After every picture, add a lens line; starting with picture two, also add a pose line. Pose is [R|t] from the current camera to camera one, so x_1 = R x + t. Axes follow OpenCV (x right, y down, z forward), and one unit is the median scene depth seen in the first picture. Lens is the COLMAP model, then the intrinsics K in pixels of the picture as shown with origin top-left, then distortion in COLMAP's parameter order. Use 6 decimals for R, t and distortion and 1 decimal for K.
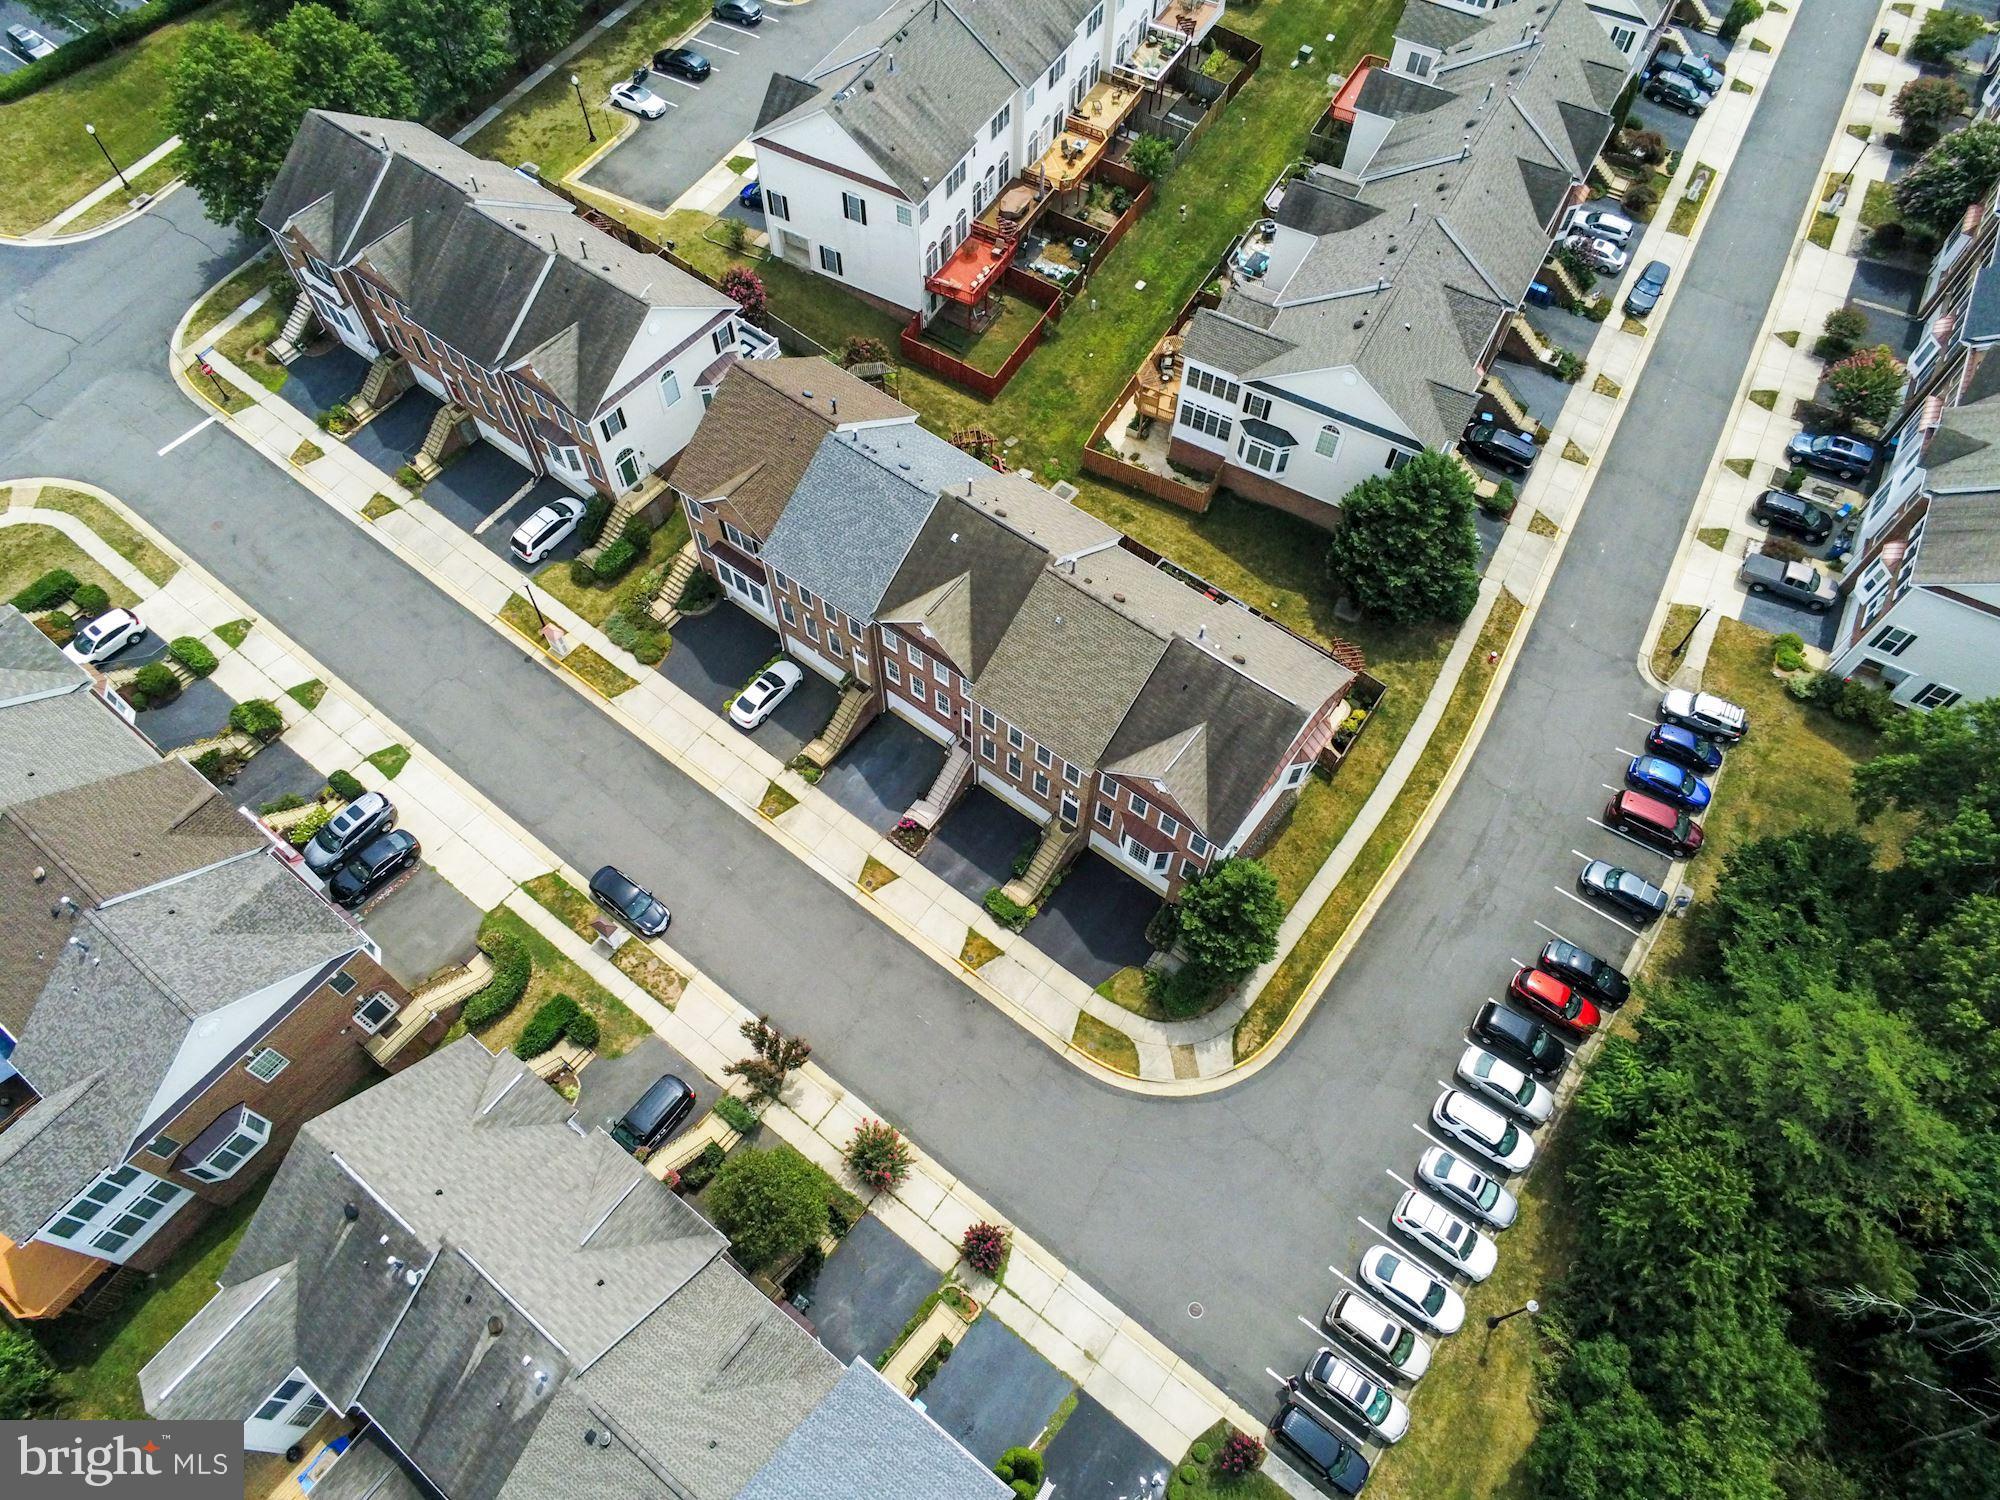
lens RADIAL K [[1297.9, 0, 996.4], [0, 1297.9, 751.9], [0, 0, 1]] dist [-0.000428, 0.004486]
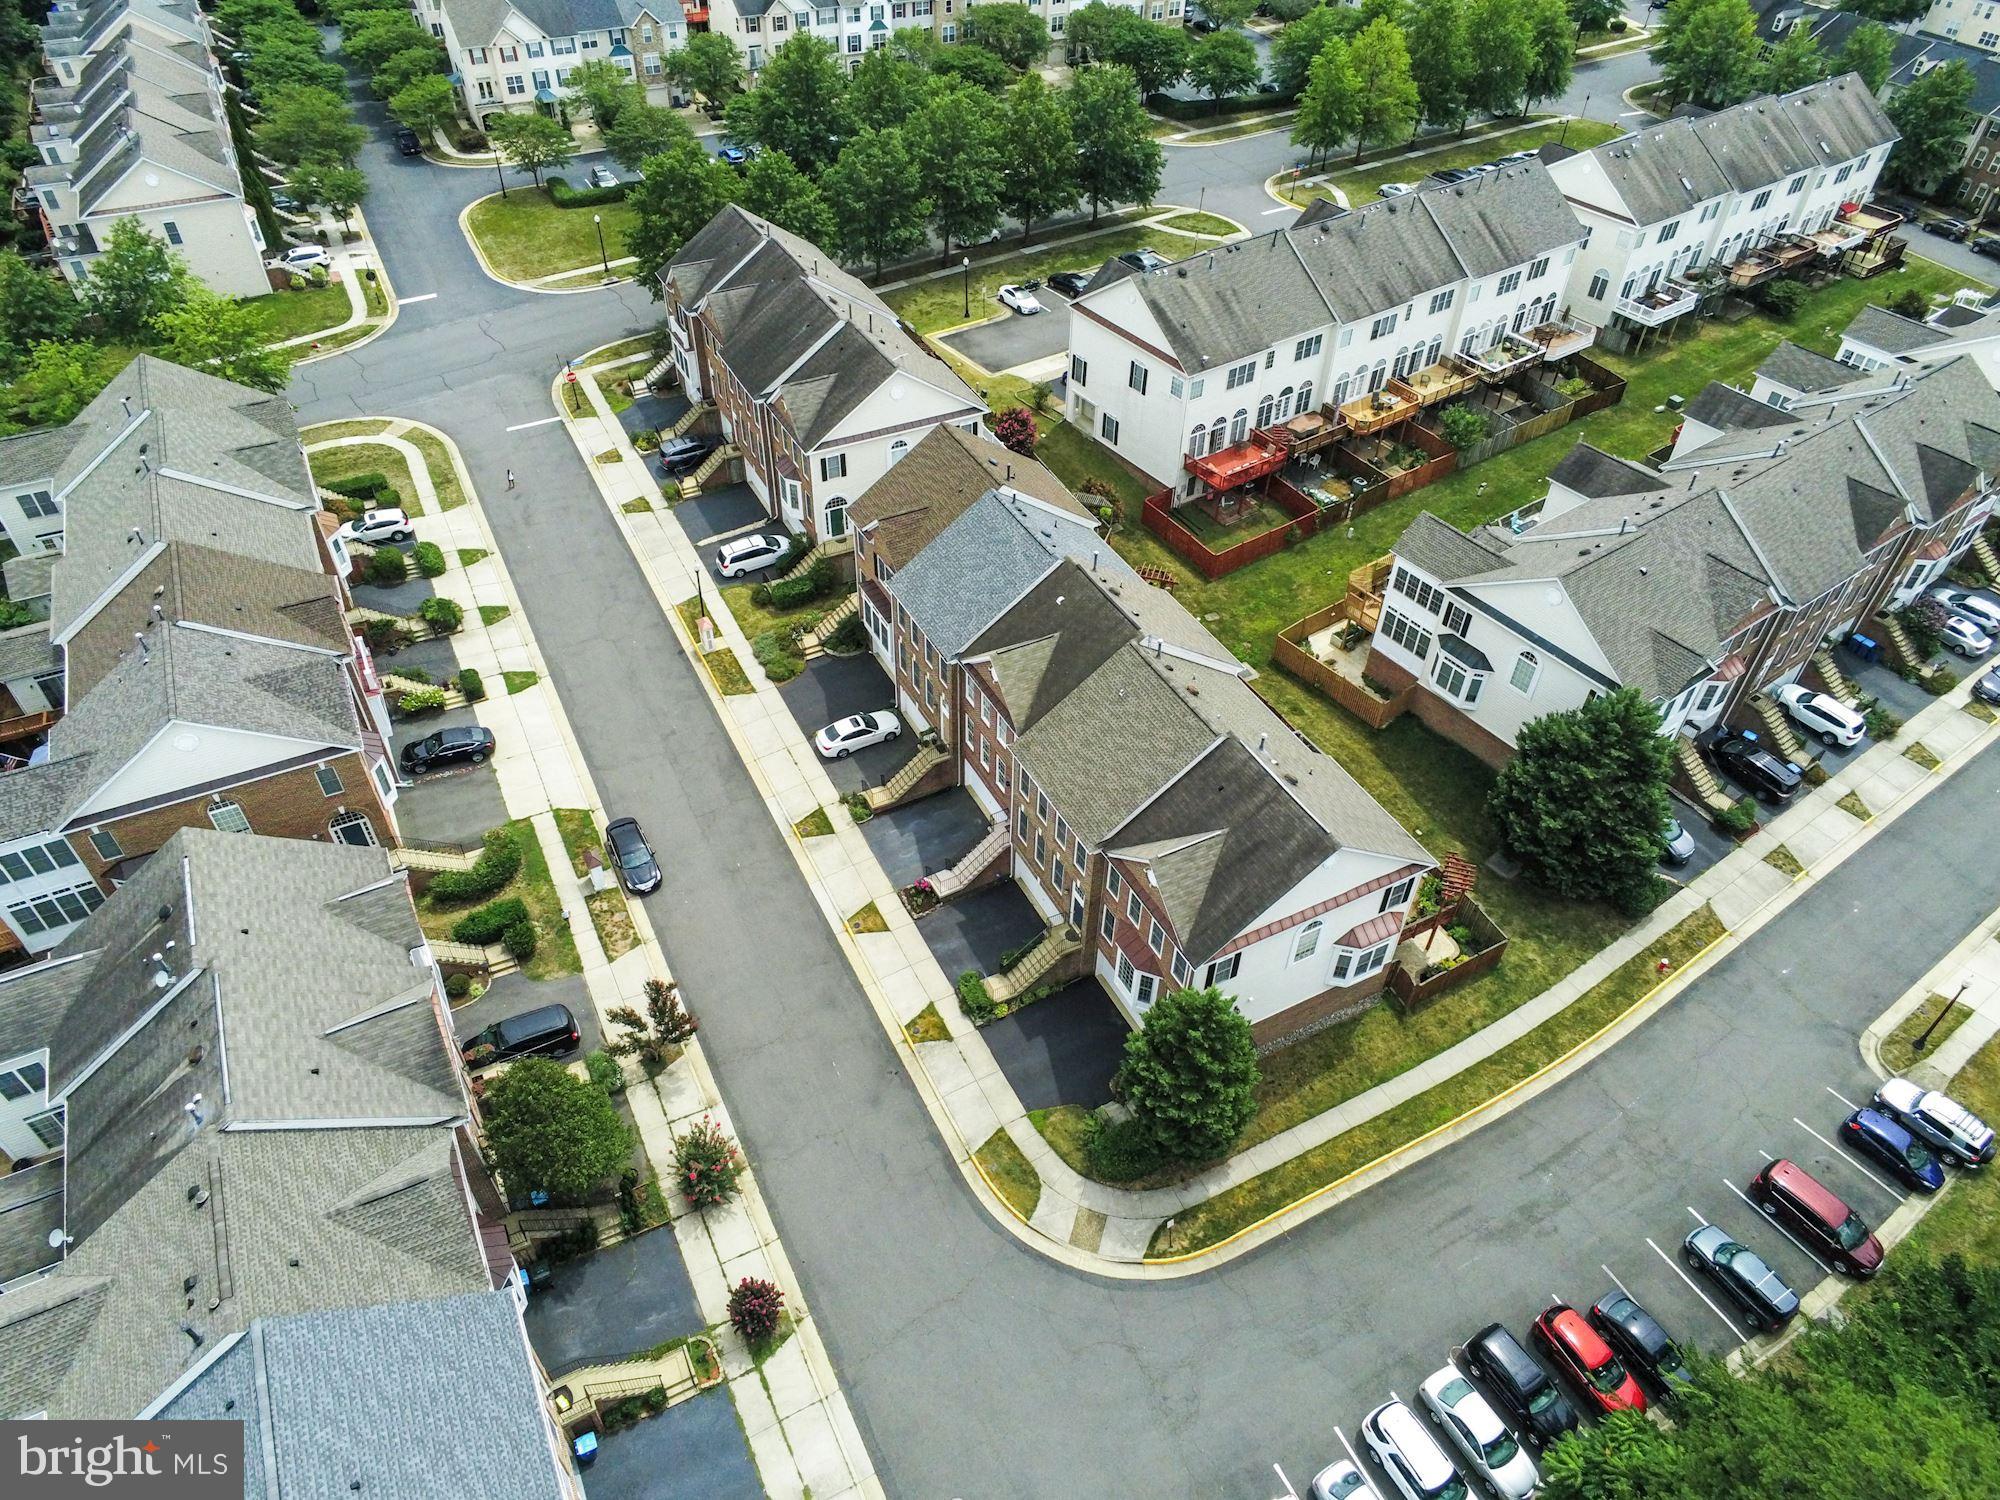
lens RADIAL K [[1297.9, 0, 994.3], [0, 1297.9, 749.5], [0, 0, 1]] dist [-0.000428, 0.004486]
pose [[0.905162, 0.291939, -0.308954, 0.223251], [-0.368661, 0.900986, -0.228722, 0.152901], [0.211590, 0.320930, 0.923165, 0.117137]]
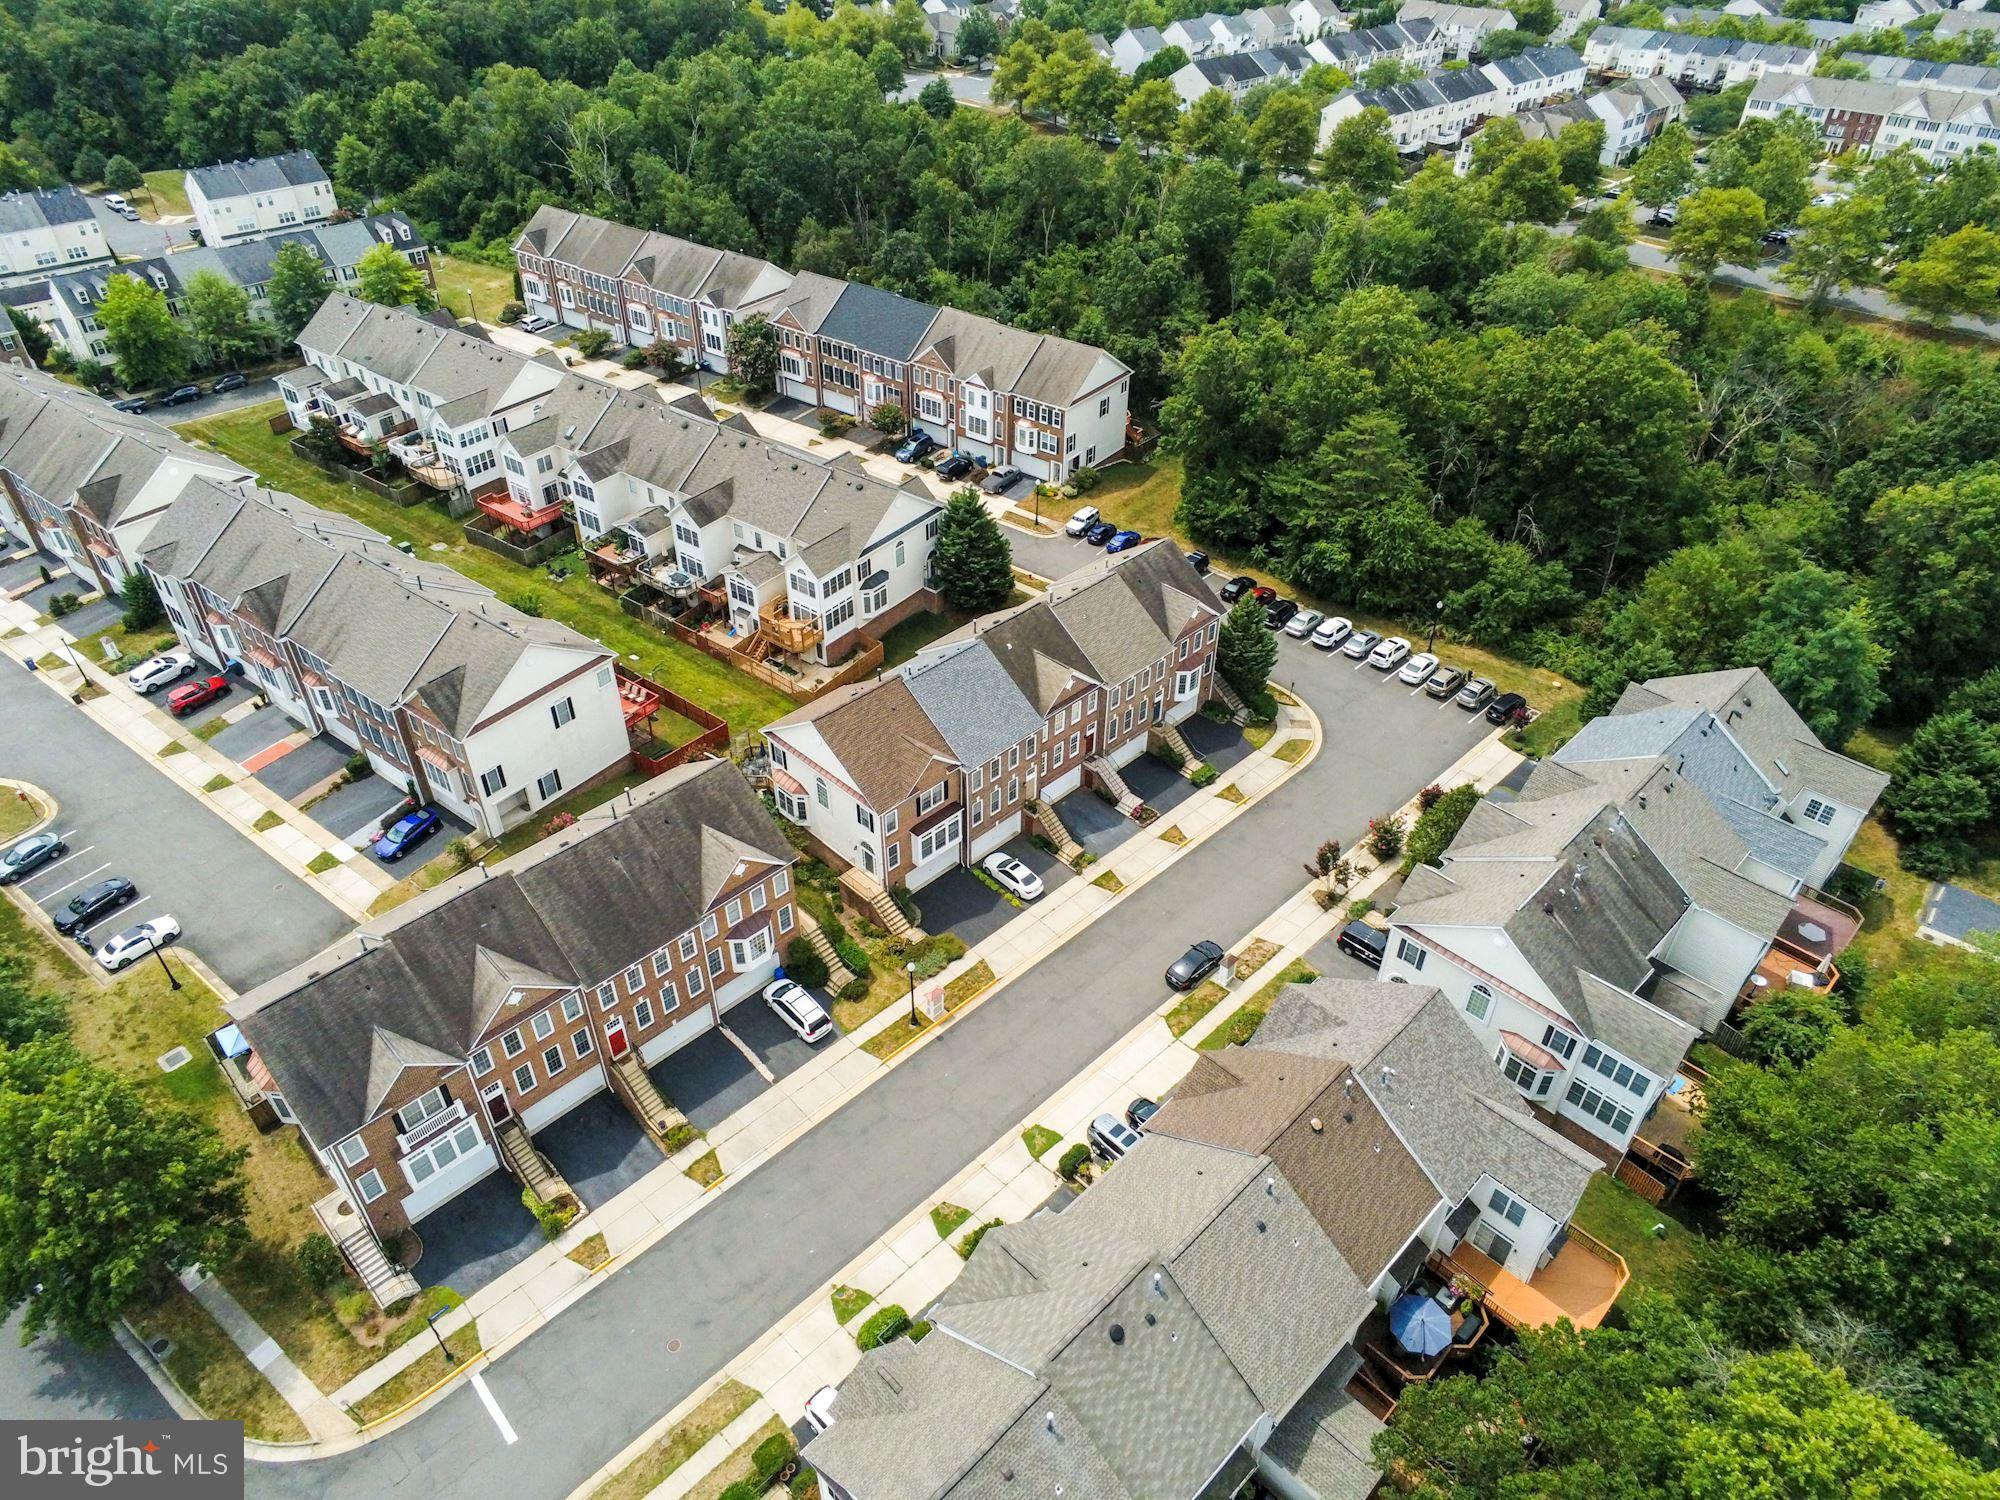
lens RADIAL K [[1297.9, 0, 1005.7], [0, 1297.9, 752.9], [0, 0, 1]] dist [-0.000428, 0.004486]
pose [[0.127806, -0.617287, 0.776288, -1.046080], [0.847885, 0.474071, 0.237378, -0.391992], [-0.514545, 0.627864, 0.583977, 0.223856]]
